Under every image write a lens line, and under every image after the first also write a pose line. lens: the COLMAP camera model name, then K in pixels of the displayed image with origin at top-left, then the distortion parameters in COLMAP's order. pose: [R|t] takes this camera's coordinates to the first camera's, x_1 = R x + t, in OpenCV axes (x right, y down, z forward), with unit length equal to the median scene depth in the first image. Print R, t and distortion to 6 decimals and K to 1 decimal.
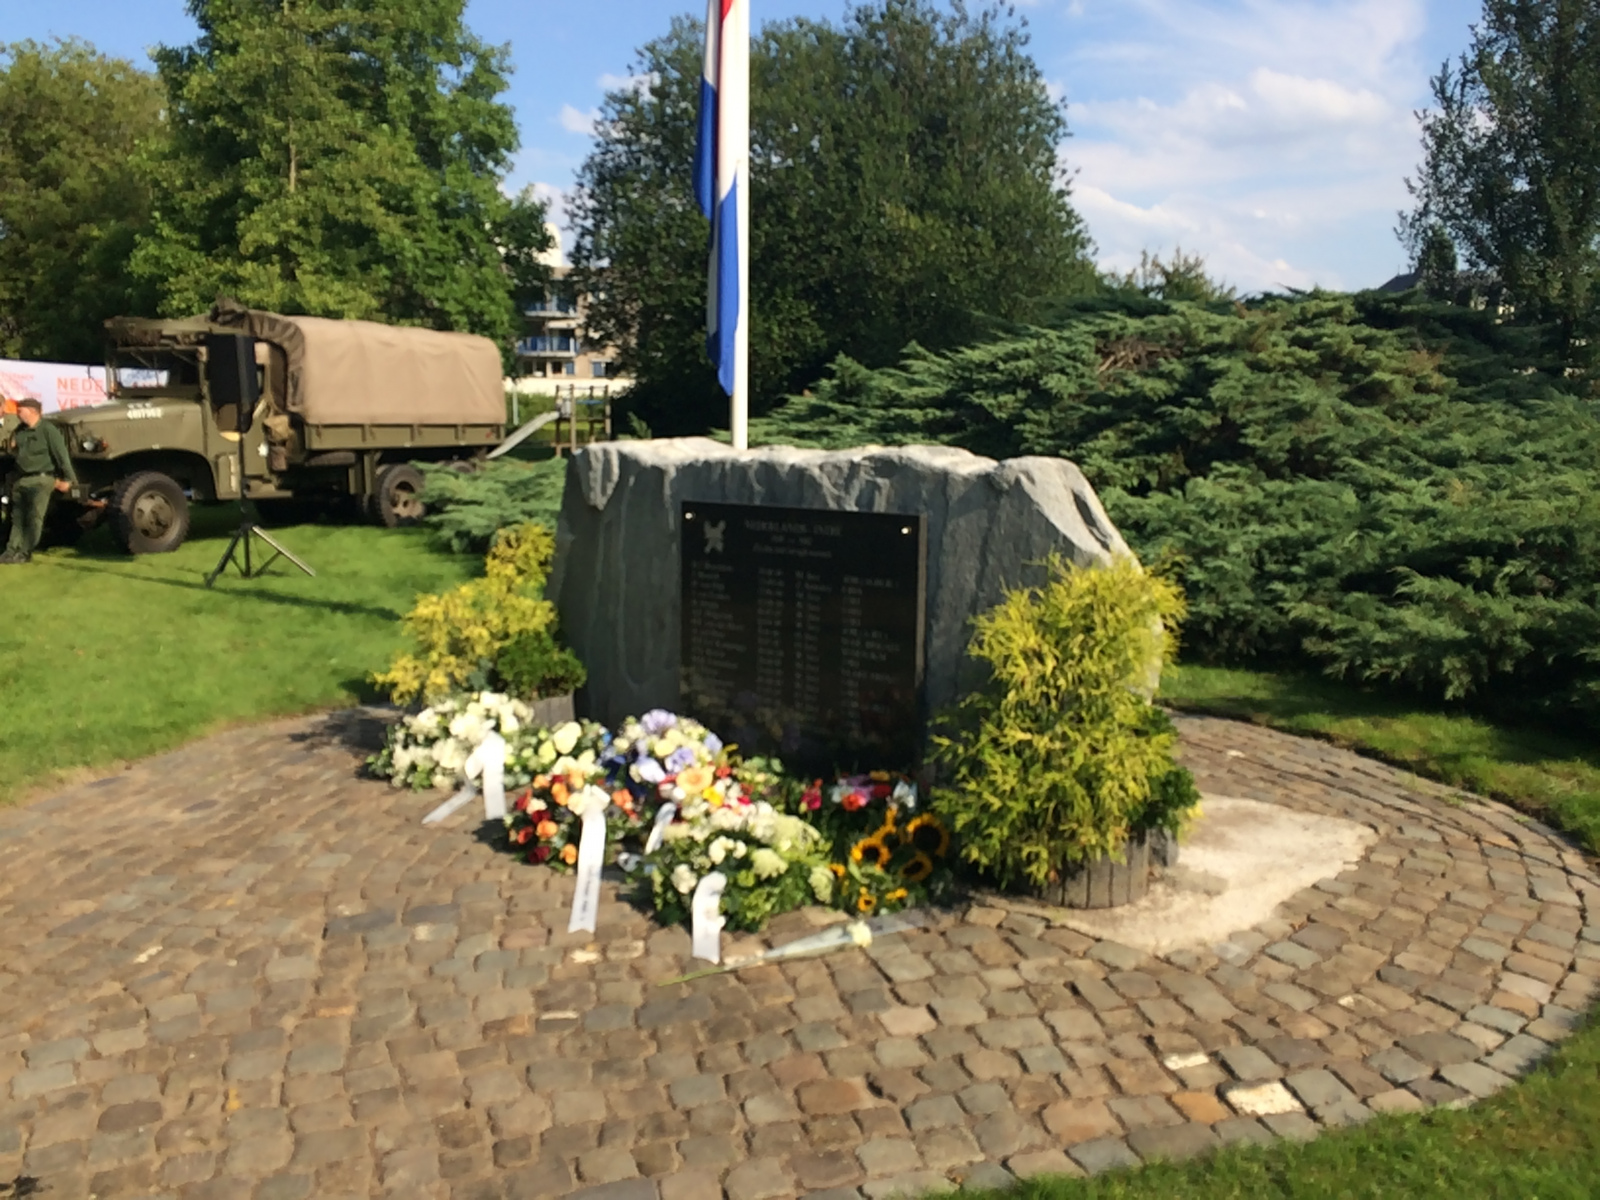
lens RADIAL K [[1353.1, 0, 804.1], [0, 1353.1, 599.5], [0, 0, 1]] dist [0.085932, -0.062853]
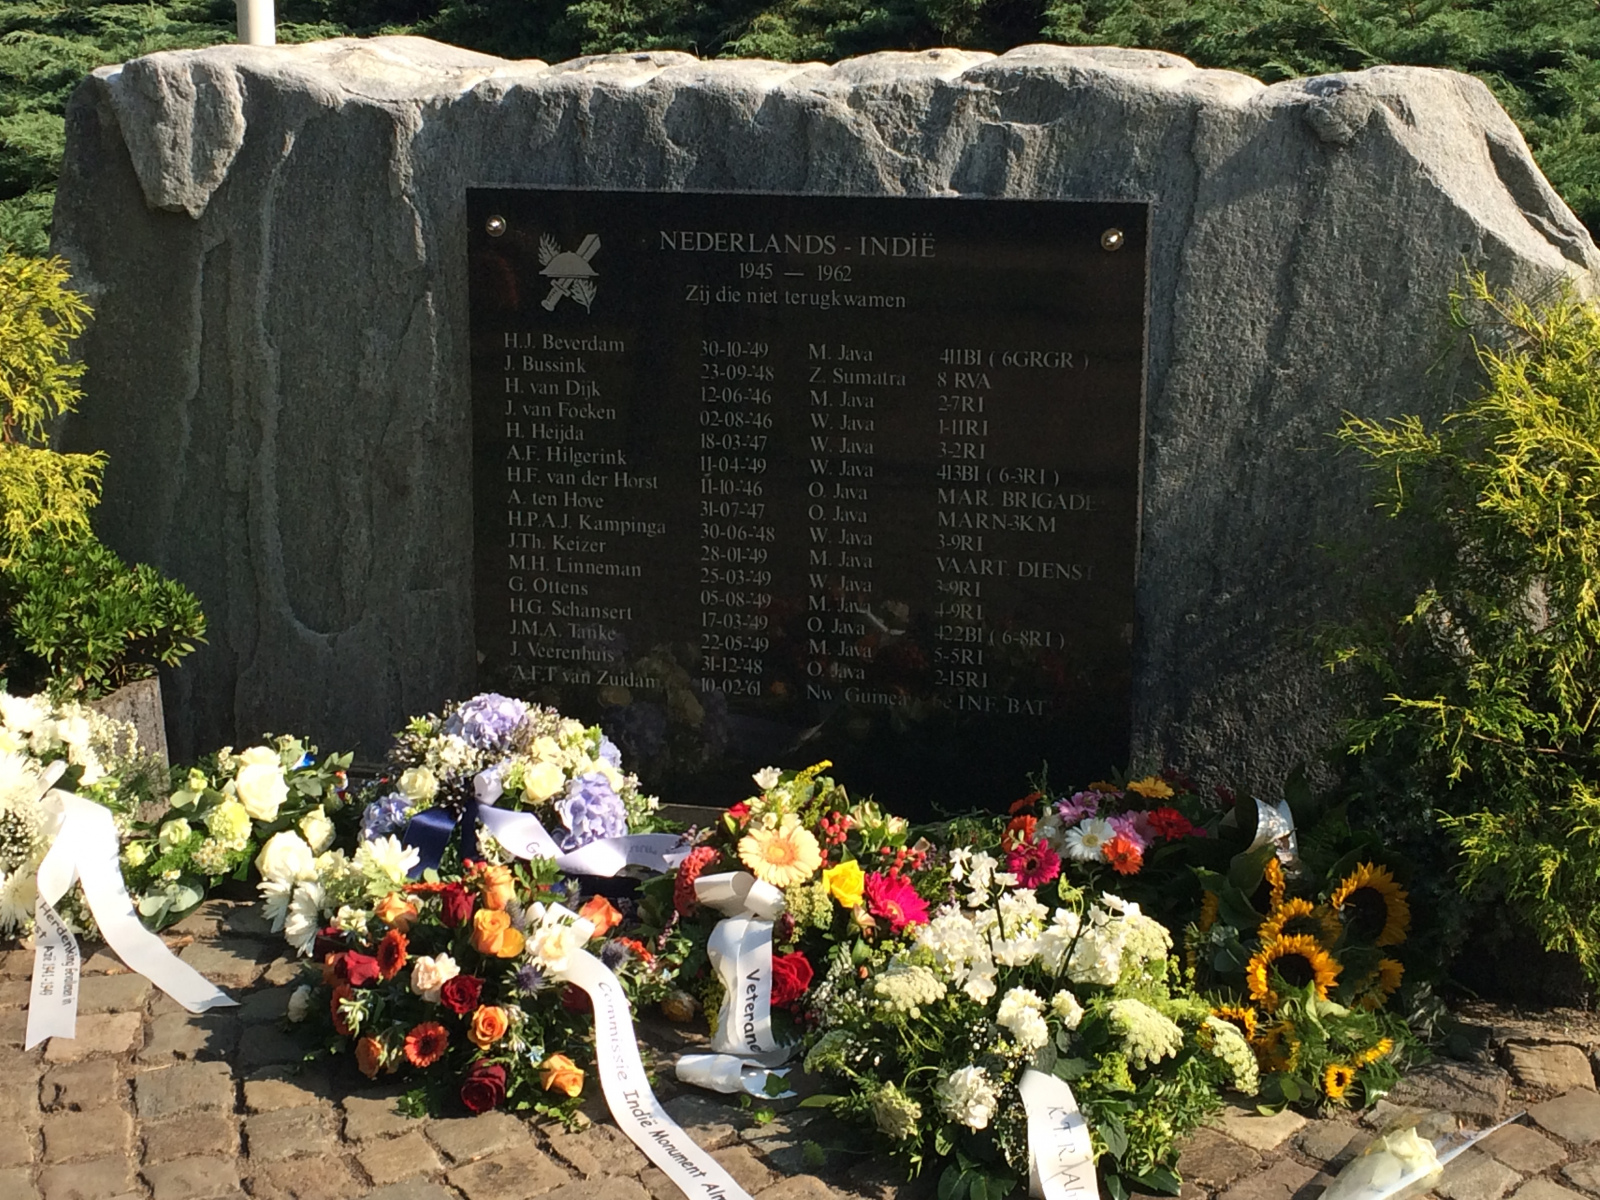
lens RADIAL K [[2597.6, 0, 797.3], [0, 2597.6, 599.9], [0, 0, 1]] dist [0.049763, 0.000000]
pose [[0.917223, -0.097291, 0.386312, -0.347623], [0.059861, 0.992369, 0.107795, -0.030078], [-0.393851, -0.075747, 0.916048, 0.236040]]
